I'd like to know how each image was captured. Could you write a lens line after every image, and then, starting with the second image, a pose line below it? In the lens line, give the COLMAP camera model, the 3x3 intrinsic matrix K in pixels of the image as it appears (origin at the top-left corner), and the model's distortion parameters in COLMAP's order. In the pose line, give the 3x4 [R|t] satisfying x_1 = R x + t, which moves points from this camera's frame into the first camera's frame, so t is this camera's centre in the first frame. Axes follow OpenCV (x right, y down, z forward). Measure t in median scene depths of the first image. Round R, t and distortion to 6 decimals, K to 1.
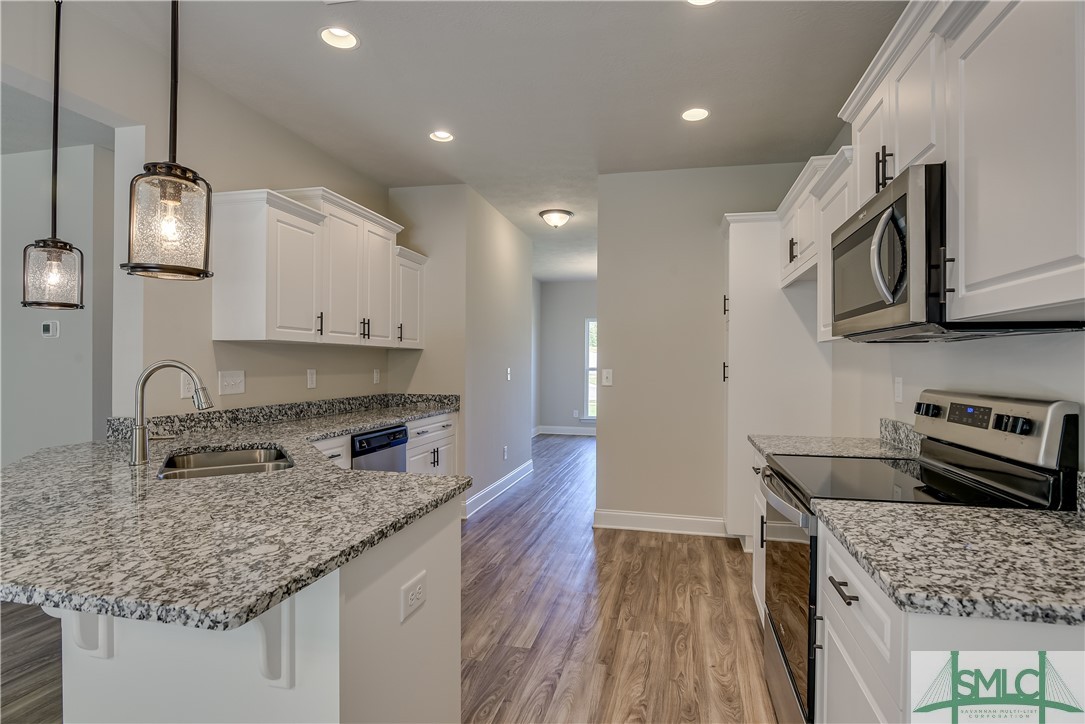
lens RADIAL K [[545.8, 0, 543.5], [0, 545.8, 360.6], [0, 0, 1]] dist [-0.014436, -0.000970]
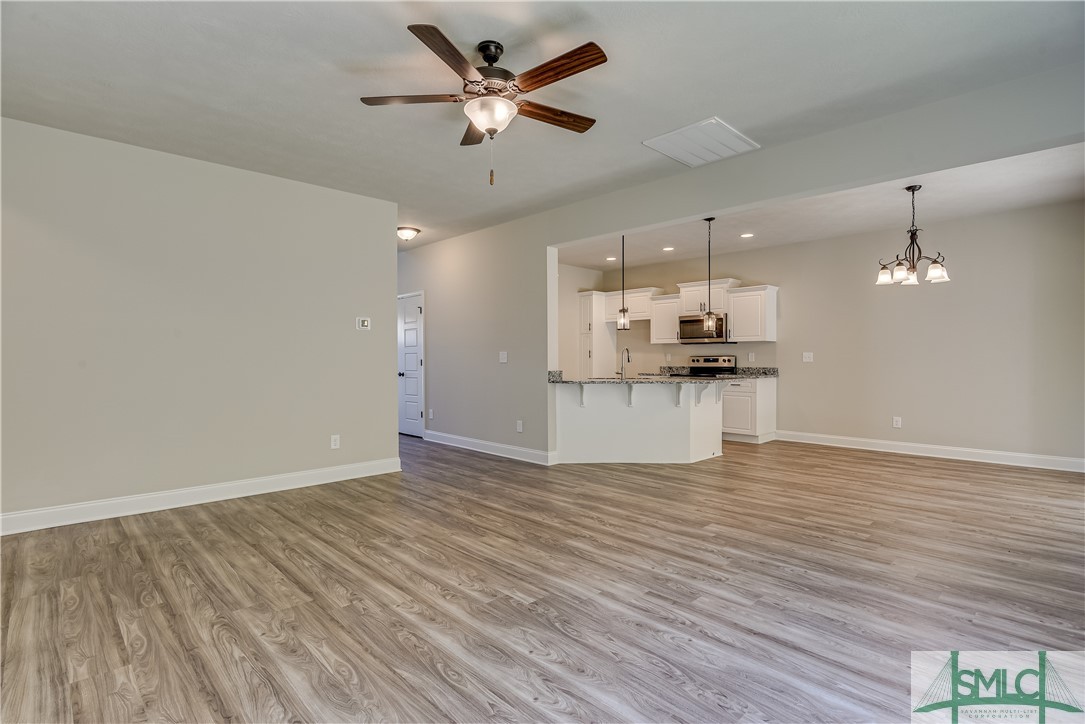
lens RADIAL K [[545.8, 0, 545.7], [0, 545.8, 365.3], [0, 0, 1]] dist [-0.014436, -0.000970]
pose [[0.547731, -0.017938, 0.836462, -2.503567], [-0.000361, 0.999765, 0.021676, 0.024443], [-0.836654, -0.012175, 0.547596, -0.262243]]
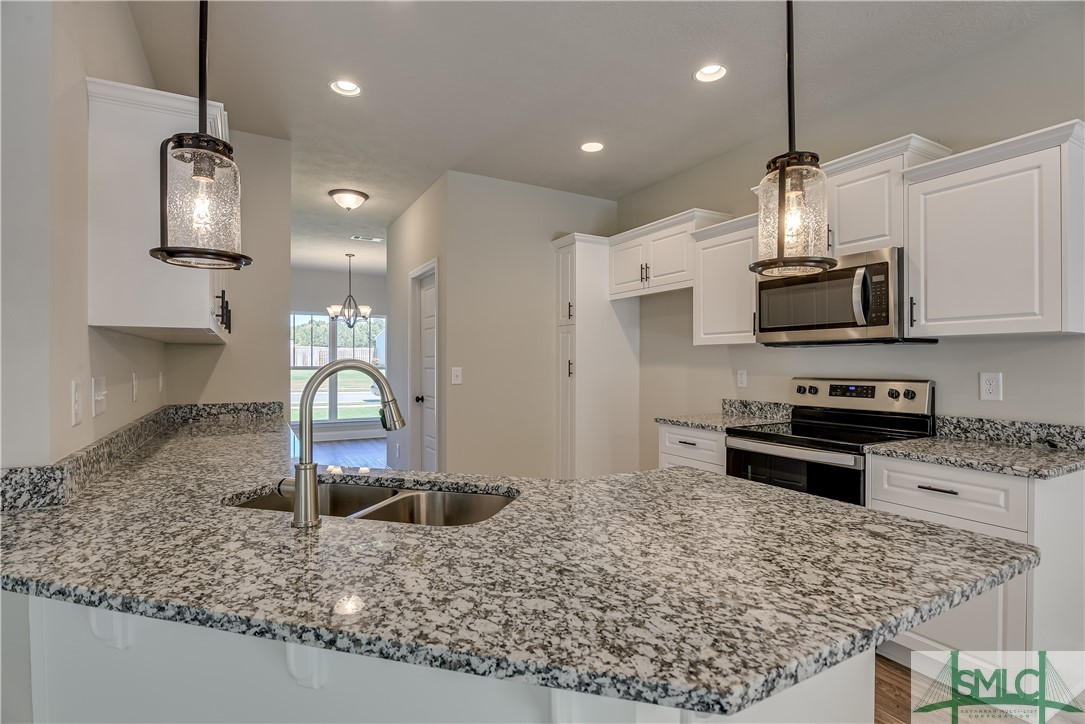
lens RADIAL K [[545.8, 0, 546.6], [0, 545.8, 359.8], [0, 0, 1]] dist [-0.014436, -0.000970]
pose [[0.738553, -0.001603, 0.674193, -0.662110], [-0.000332, 0.999996, 0.002742, -0.001723], [-0.674195, -0.002249, 0.738550, 0.234841]]
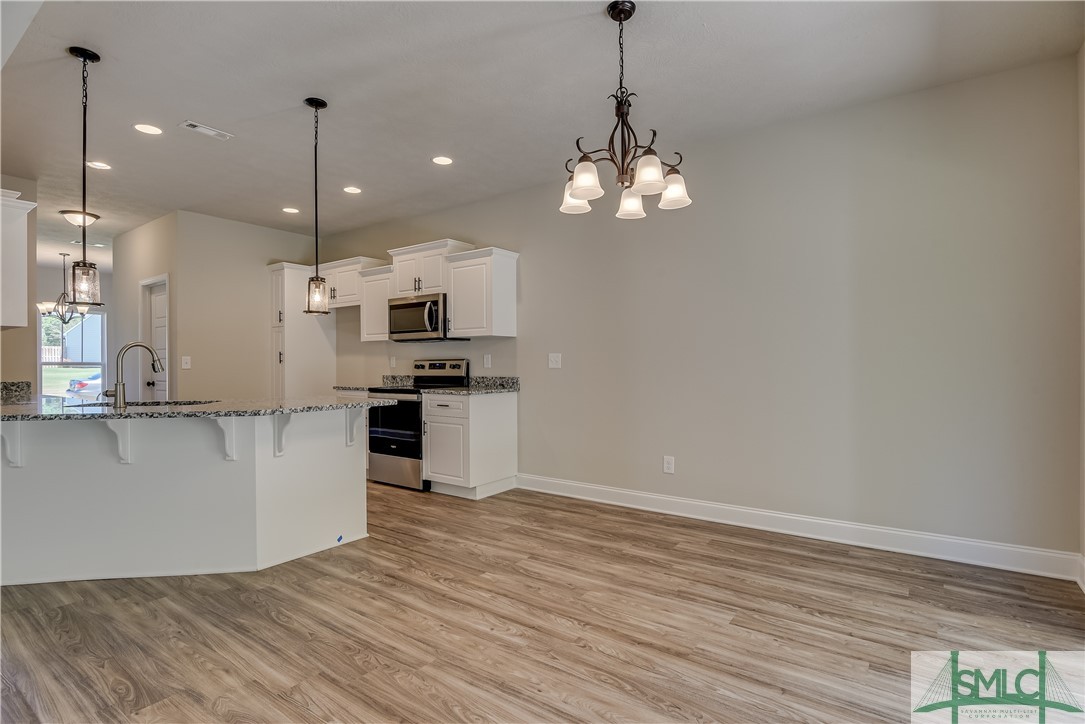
lens RADIAL K [[545.8, 0, 554.1], [0, 545.8, 362.6], [0, 0, 1]] dist [-0.014436, -0.000970]
pose [[0.382226, -0.007707, 0.924037, -1.175488], [0.002627, 0.999970, 0.007254, 0.035639], [-0.924065, -0.000346, 0.382235, -0.527929]]
